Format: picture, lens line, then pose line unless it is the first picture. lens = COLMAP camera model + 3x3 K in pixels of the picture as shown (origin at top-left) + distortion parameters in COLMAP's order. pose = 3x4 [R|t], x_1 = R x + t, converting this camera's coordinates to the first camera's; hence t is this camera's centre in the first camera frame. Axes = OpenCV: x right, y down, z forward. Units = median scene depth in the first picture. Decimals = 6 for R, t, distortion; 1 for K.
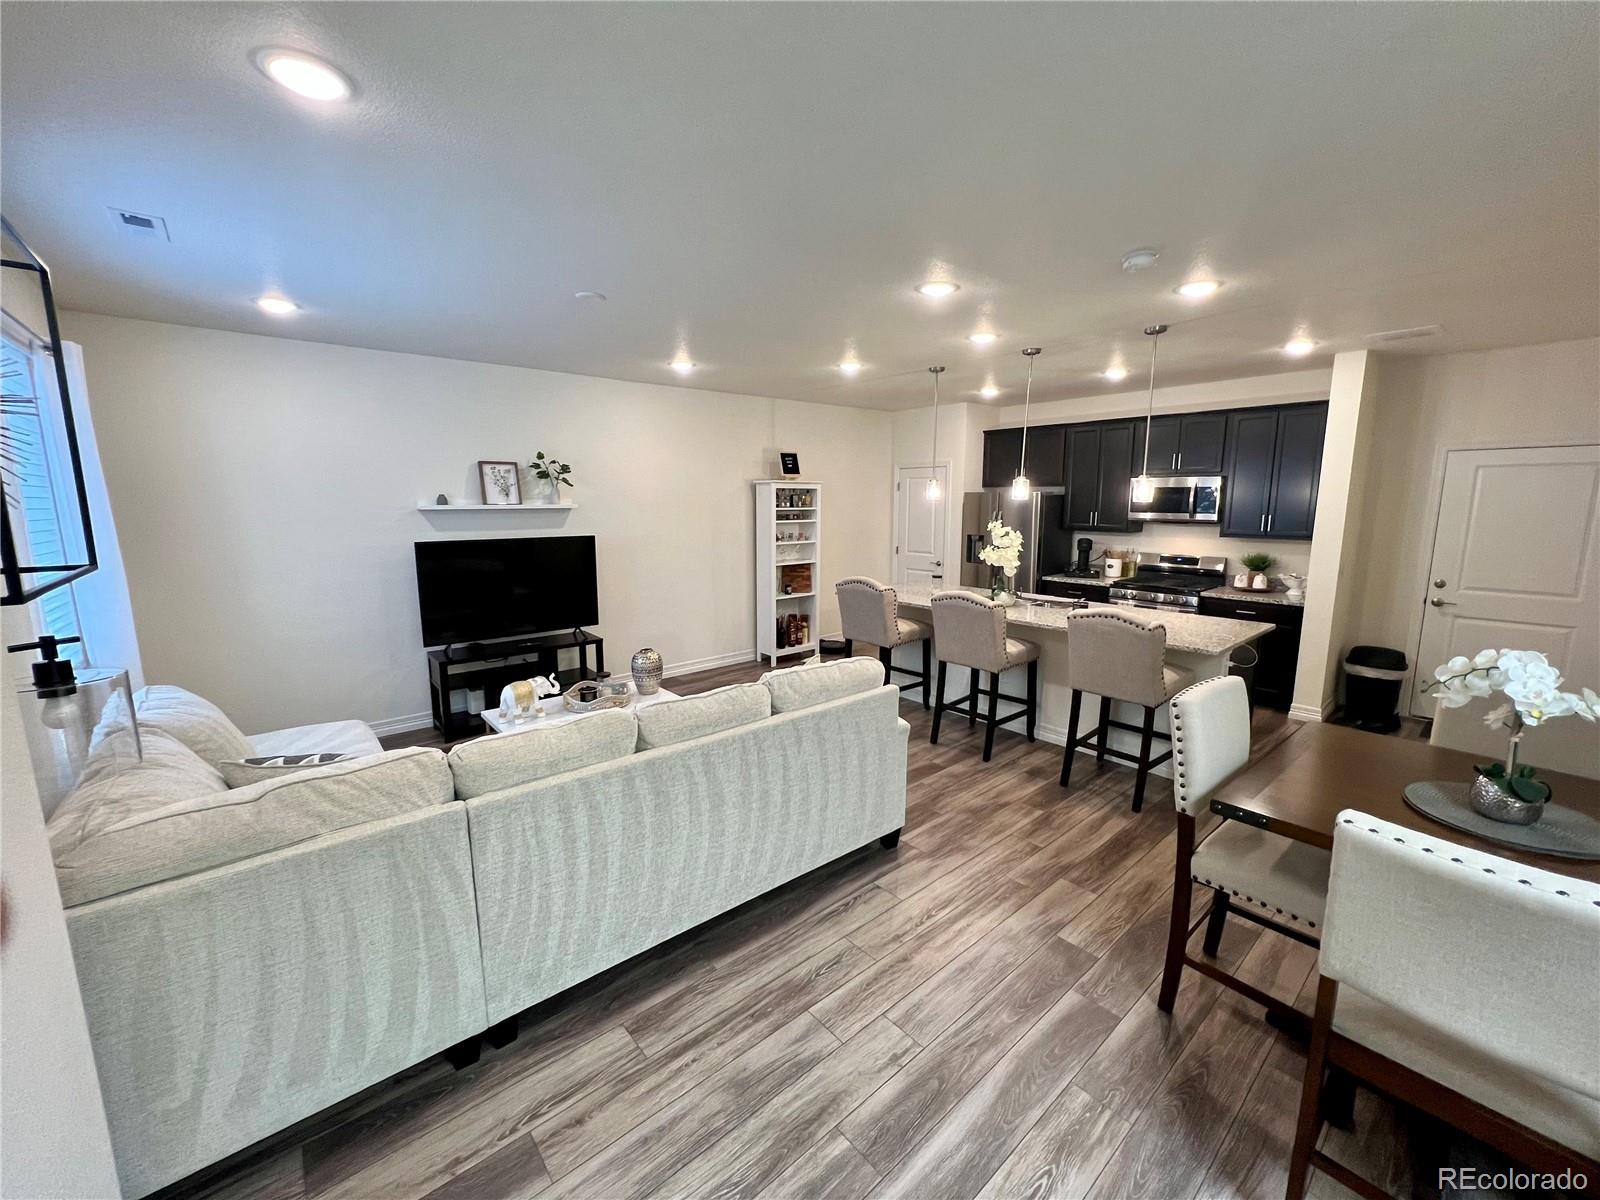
lens RADIAL K [[636.9, 0, 798.5], [0, 636.9, 596.7], [0, 0, 1]] dist [-0.002642, 0.000128]
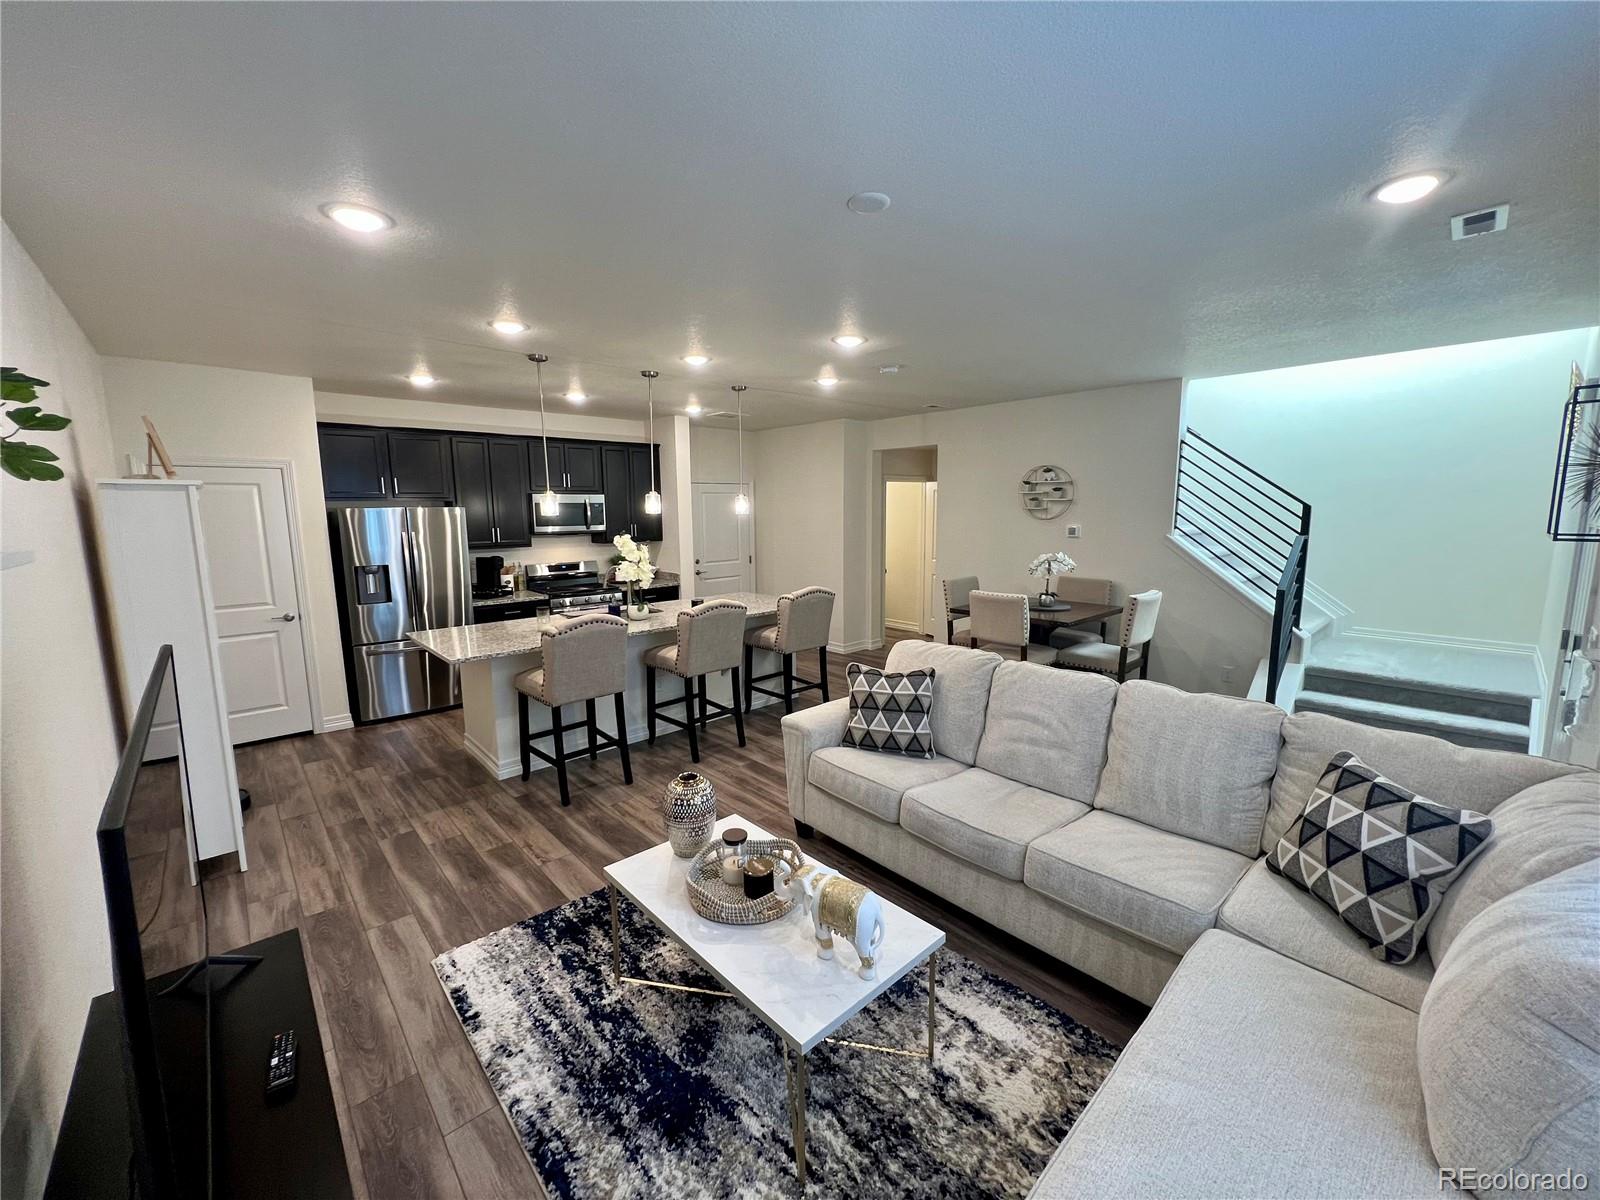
lens RADIAL K [[636.9, 0, 798.5], [0, 636.9, 596.7], [0, 0, 1]] dist [-0.002642, 0.000128]
pose [[-0.033750, -0.138212, 0.989828, -0.670934], [0.165929, 0.975872, 0.141921, -0.120561], [-0.985560, 0.169031, -0.010003, 0.751429]]
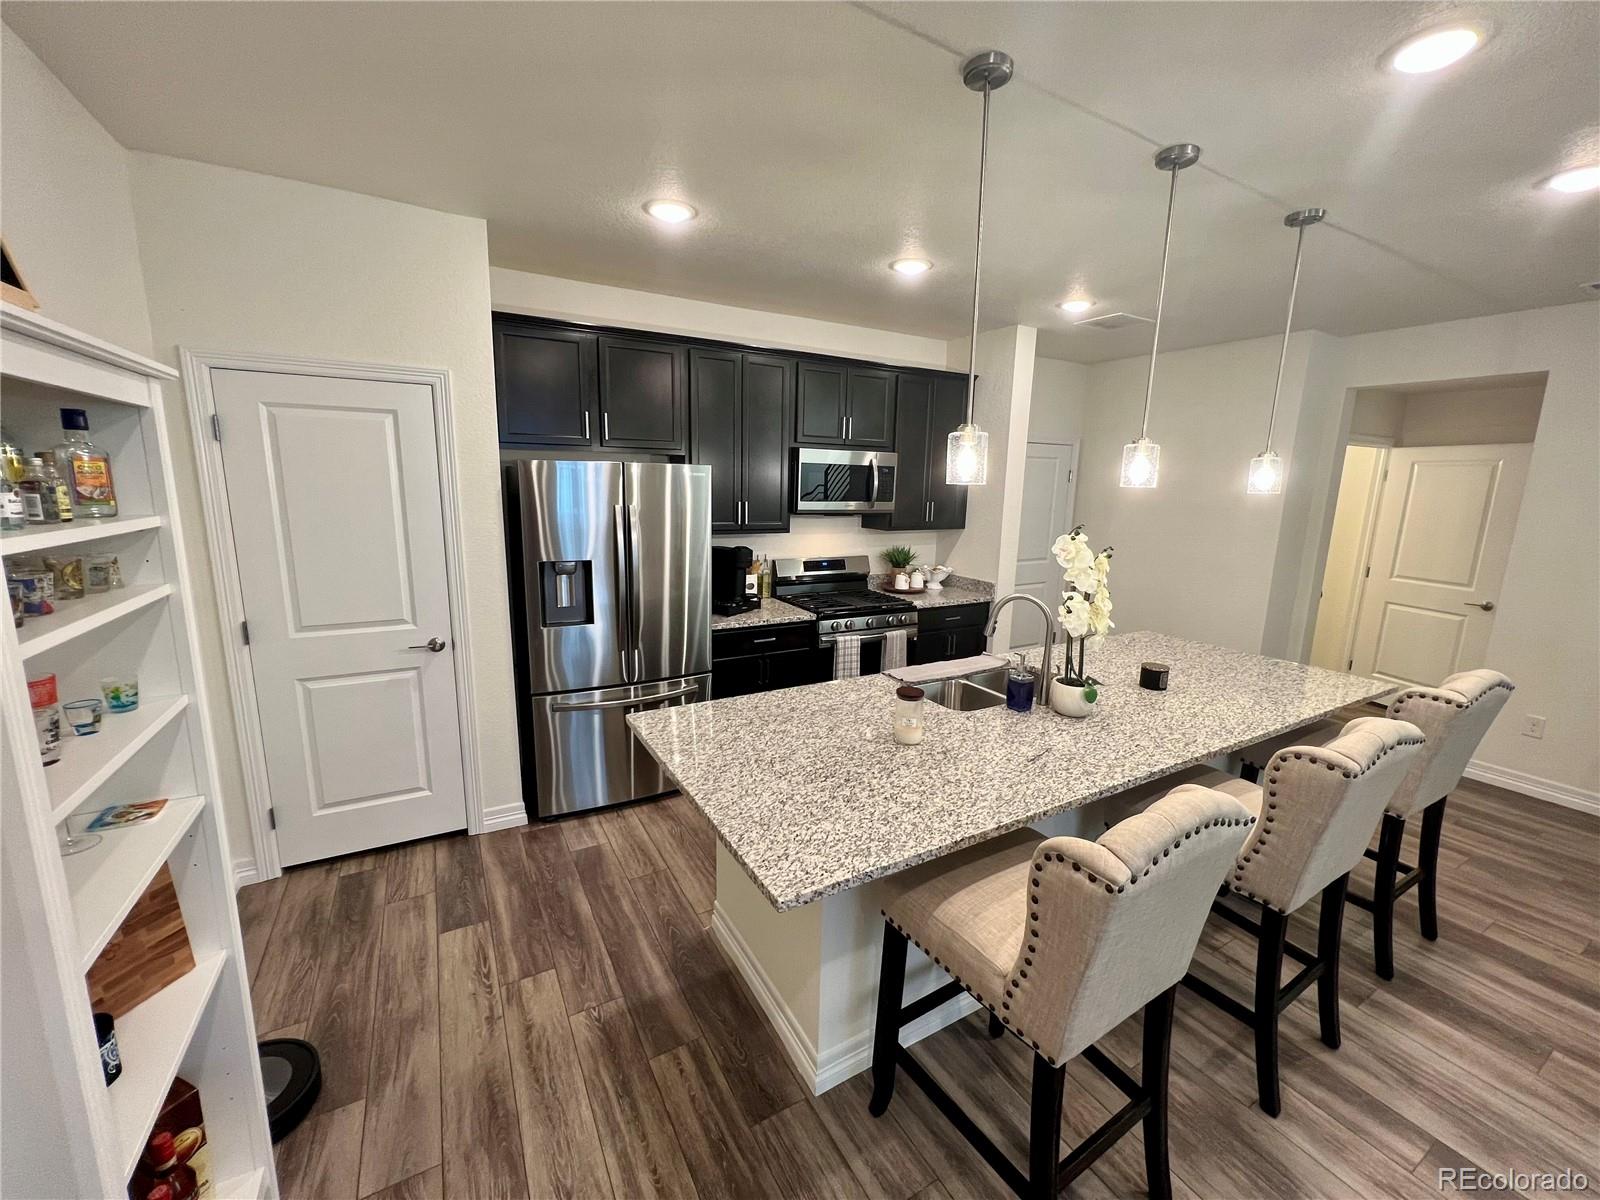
lens RADIAL K [[646.3, 0, 800.0], [0, 646.3, 600.0], [0, 0, 1]] dist [0.000819, 0.000015]
pose [[0.193490, -0.174884, 0.965390, -0.163224], [0.132409, 0.979637, 0.150927, -0.165398], [-0.972126, 0.098623, 0.212706, 1.079646]]
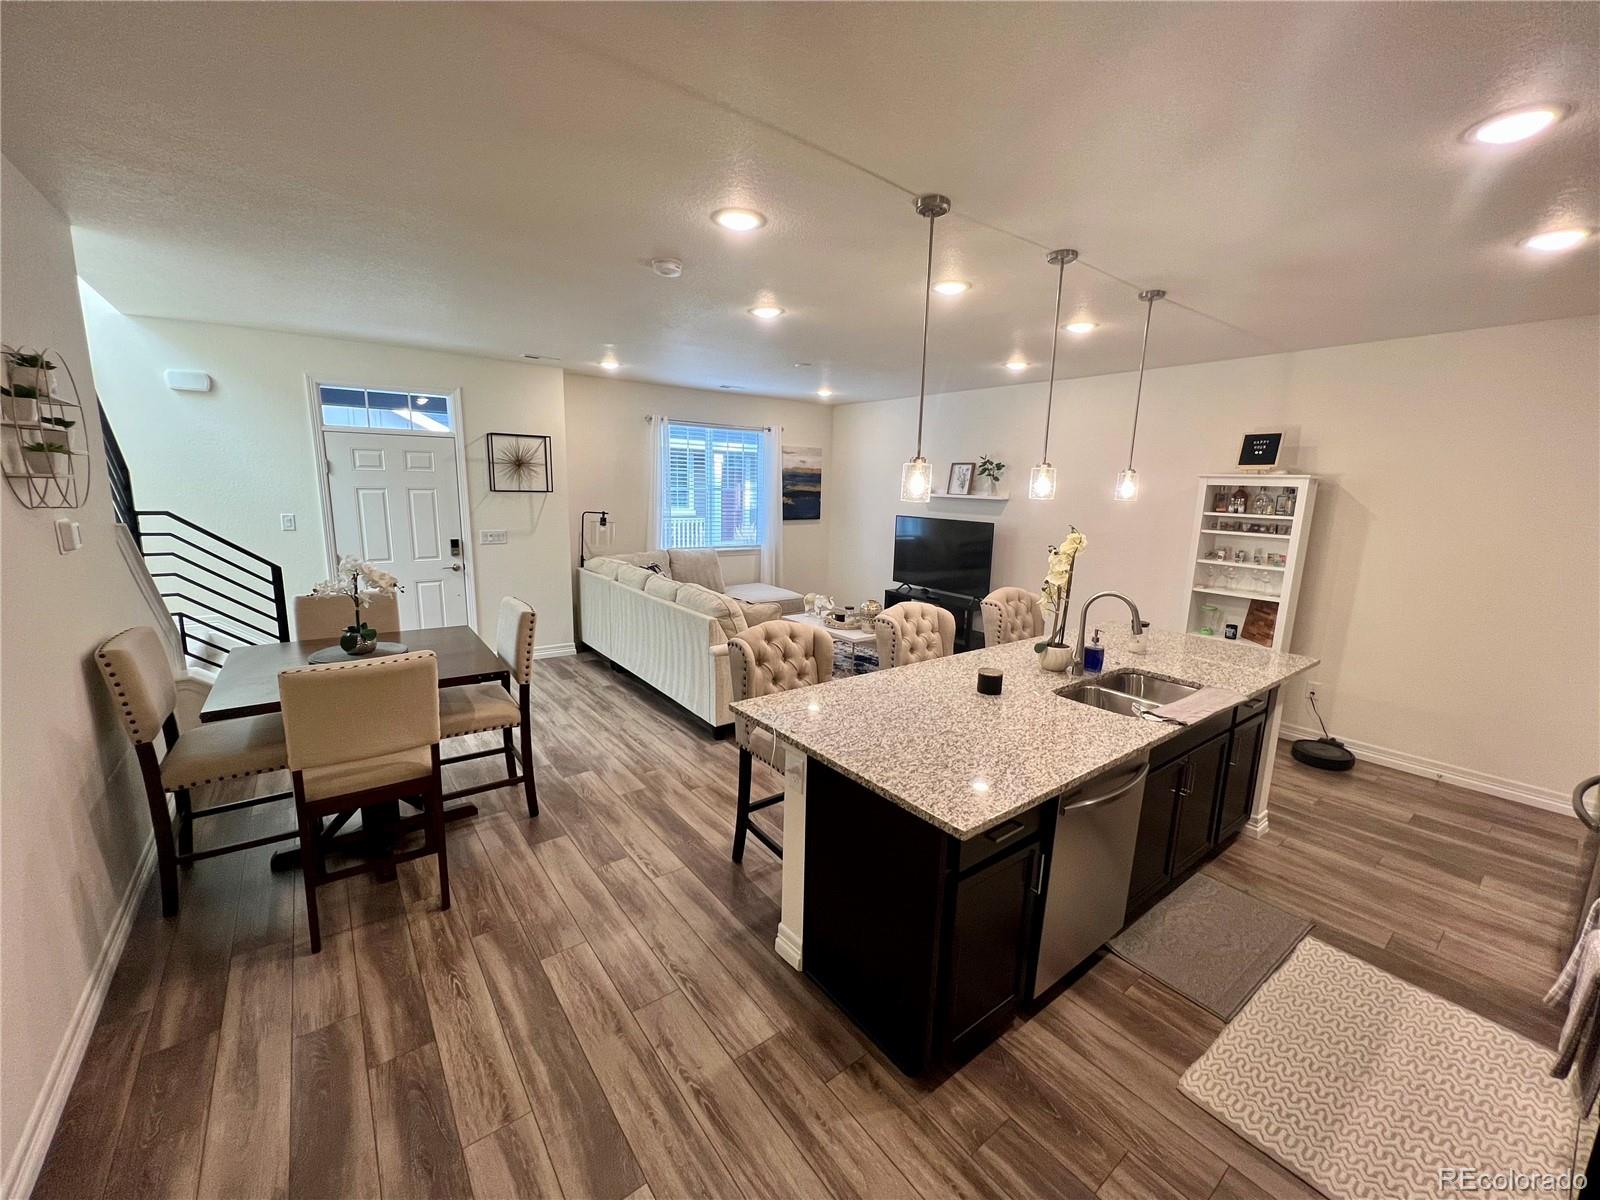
lens RADIAL K [[641.9, 0, 800.0], [0, 641.9, 600.0], [0, 0, 1]] dist [-0.012011, 0.000008]
pose [[-0.054800, 0.177244, -0.982640, 0.939651], [-0.183352, 0.965598, 0.184395, -0.118924], [0.981519, 0.190274, -0.020417, 0.751257]]
